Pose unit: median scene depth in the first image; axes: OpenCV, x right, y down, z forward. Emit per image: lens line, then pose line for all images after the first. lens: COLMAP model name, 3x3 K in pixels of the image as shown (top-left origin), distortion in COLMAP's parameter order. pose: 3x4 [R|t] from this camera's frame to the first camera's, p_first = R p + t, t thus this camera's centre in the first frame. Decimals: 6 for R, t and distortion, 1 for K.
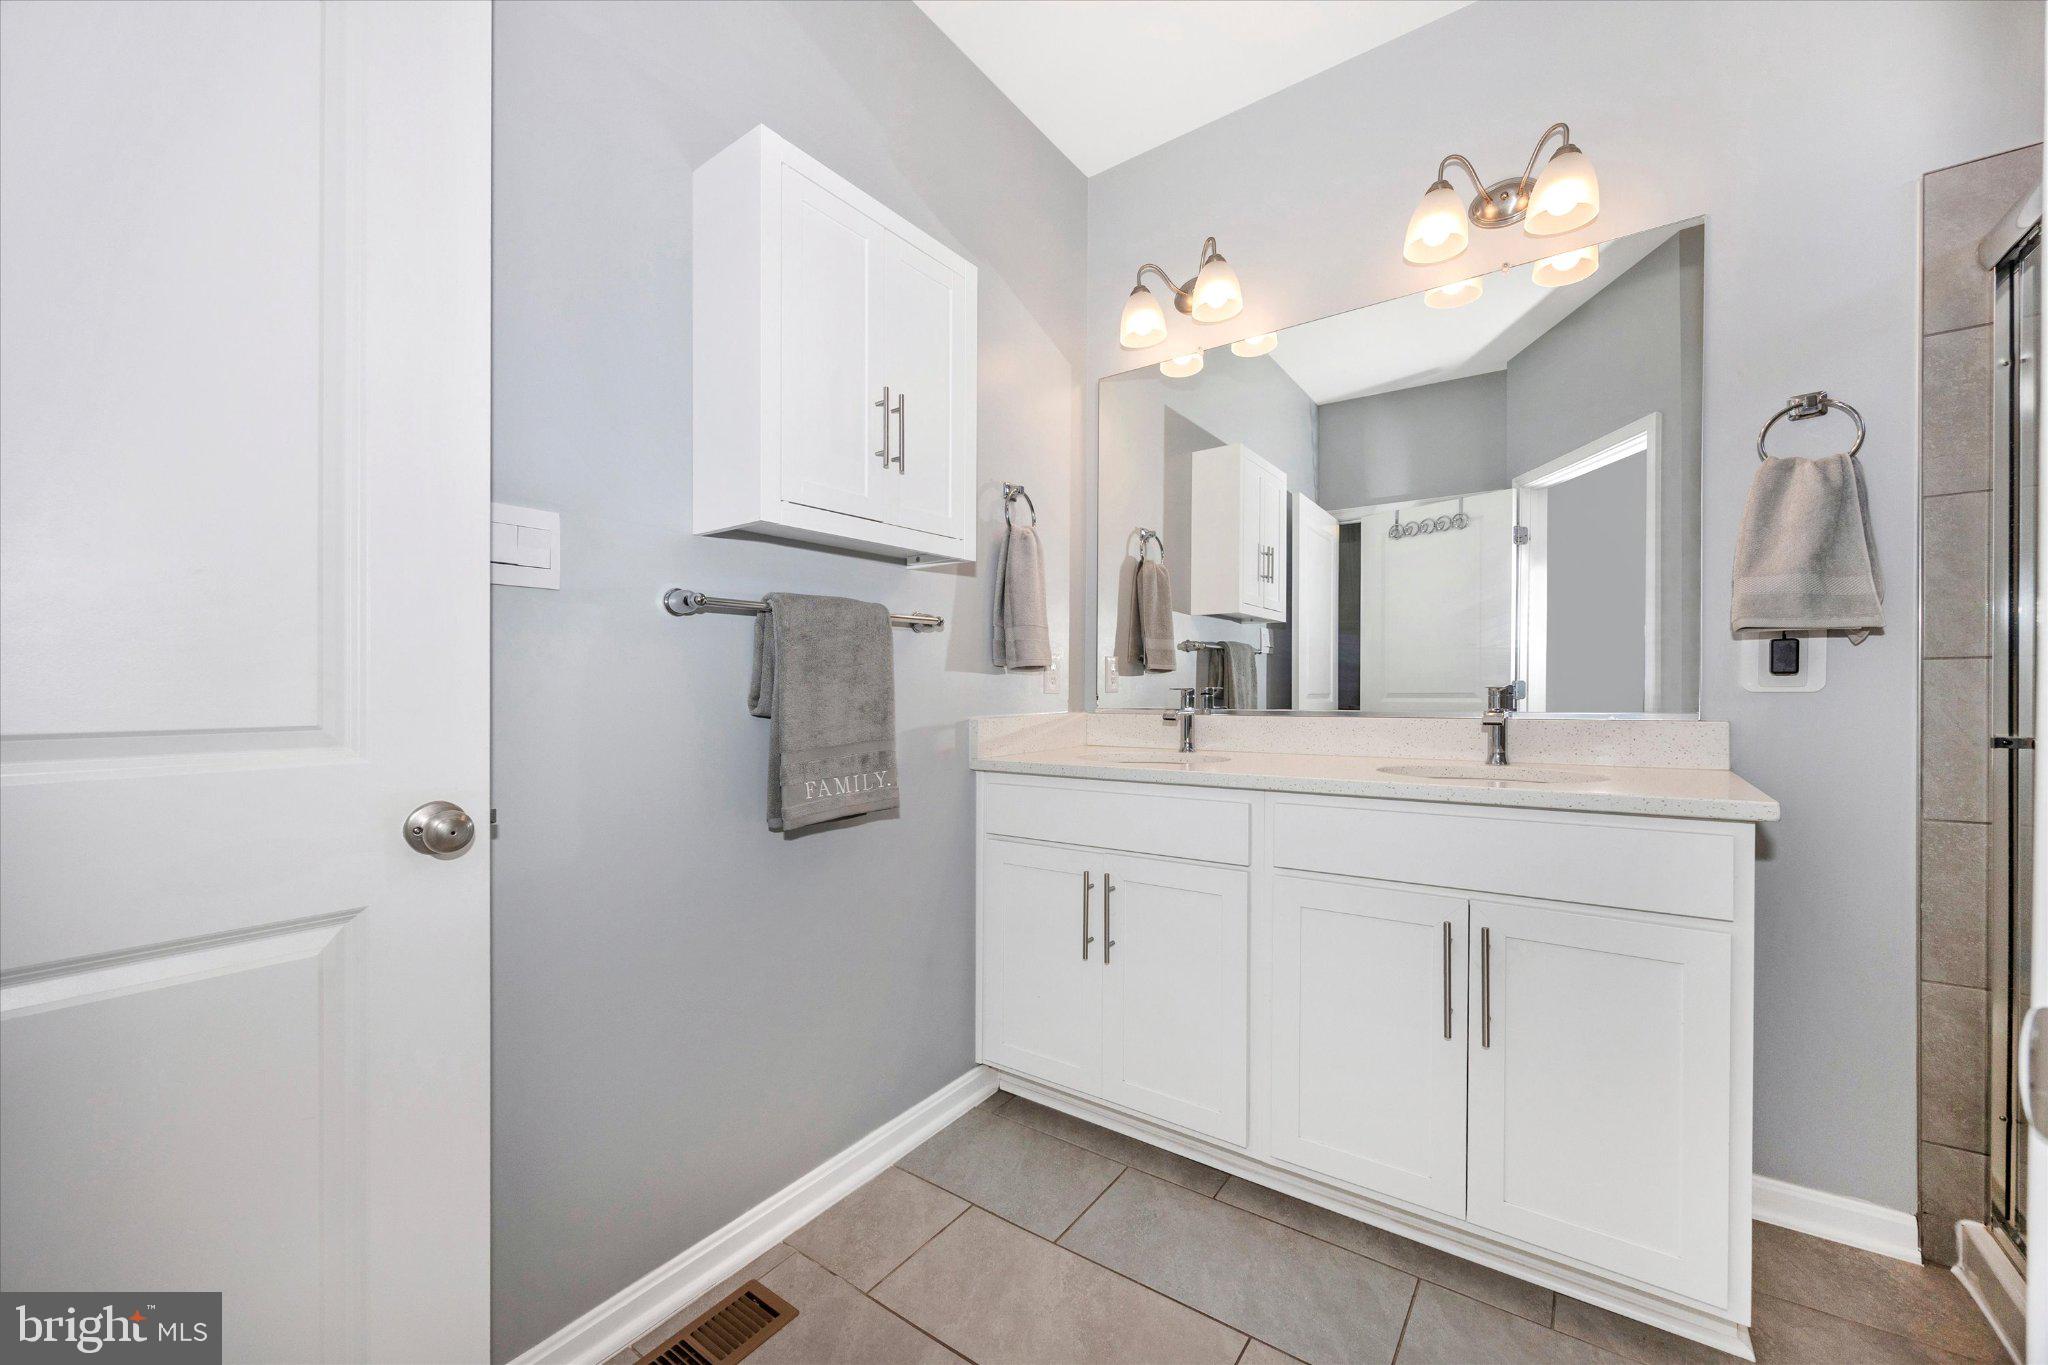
lens RADIAL K [[776.3, 0, 1066.4], [0, 776.3, 687.1], [0, 0, 1]] dist [-0.000058, -0.000008]
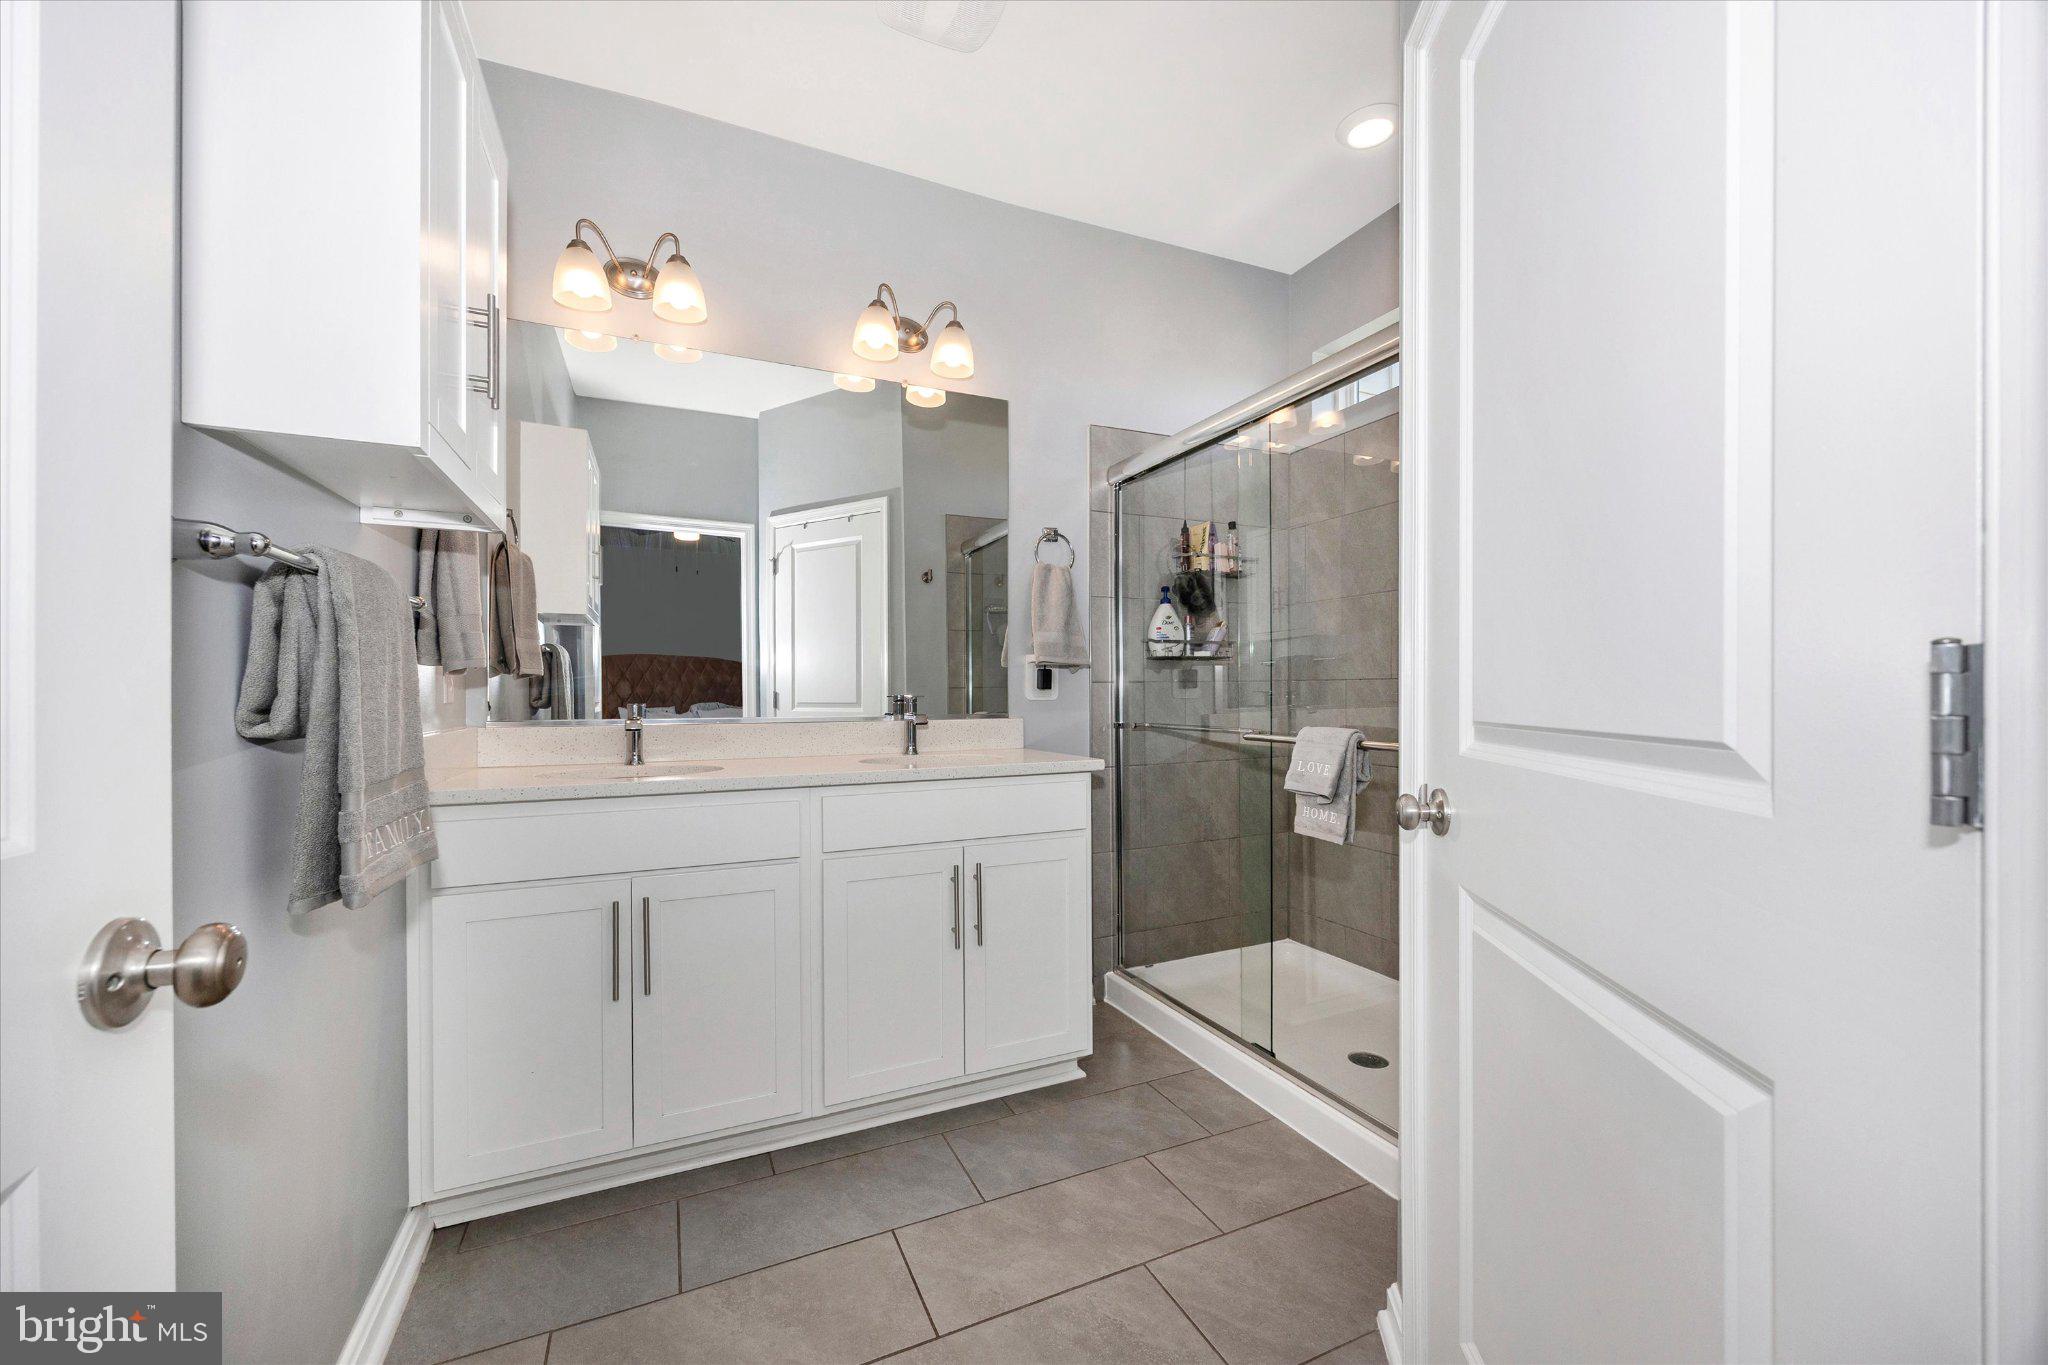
lens RADIAL K [[788.7, 0, 1033.5], [0, 788.7, 685.0], [0, 0, 1]] dist [-0.000511, -0.000109]
pose [[0.505936, 0.016346, 0.862416, -0.577233], [-0.006004, 0.999863, -0.015429, 0.000420], [-0.862550, 0.002628, 0.505965, 0.143612]]
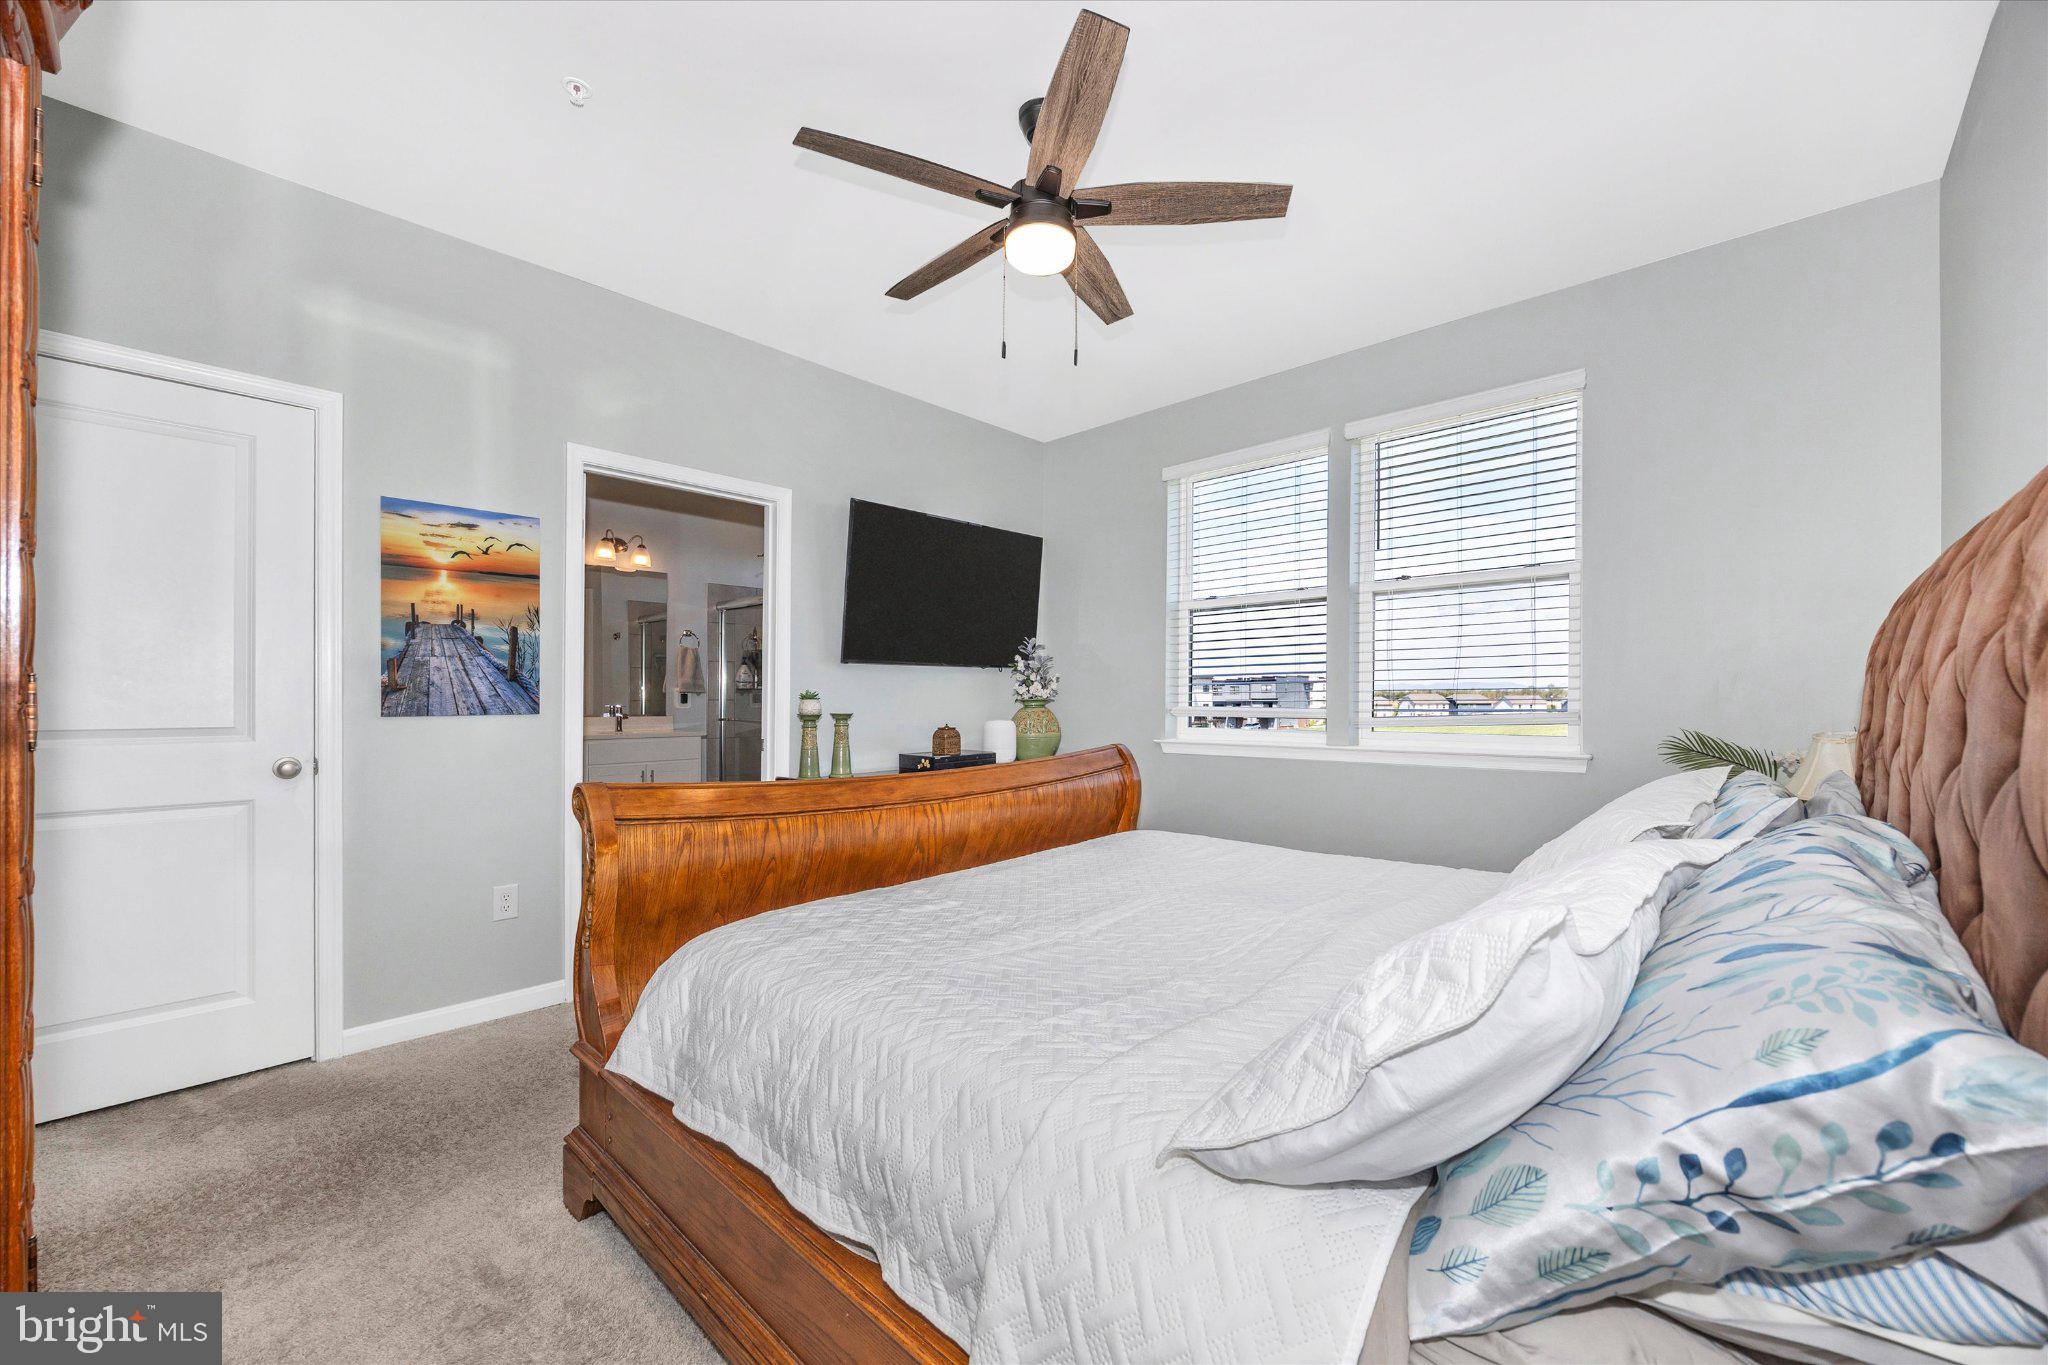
lens RADIAL K [[792.6, 0, 1015.3], [0, 792.6, 697.7], [0, 0, 1]] dist [-0.000289, 0.000014]
pose [[0.156284, 0.013339, 0.987622, -2.642907], [-0.008345, 0.999891, -0.012184, -0.011515], [-0.987677, -0.006338, 0.156378, -1.205605]]
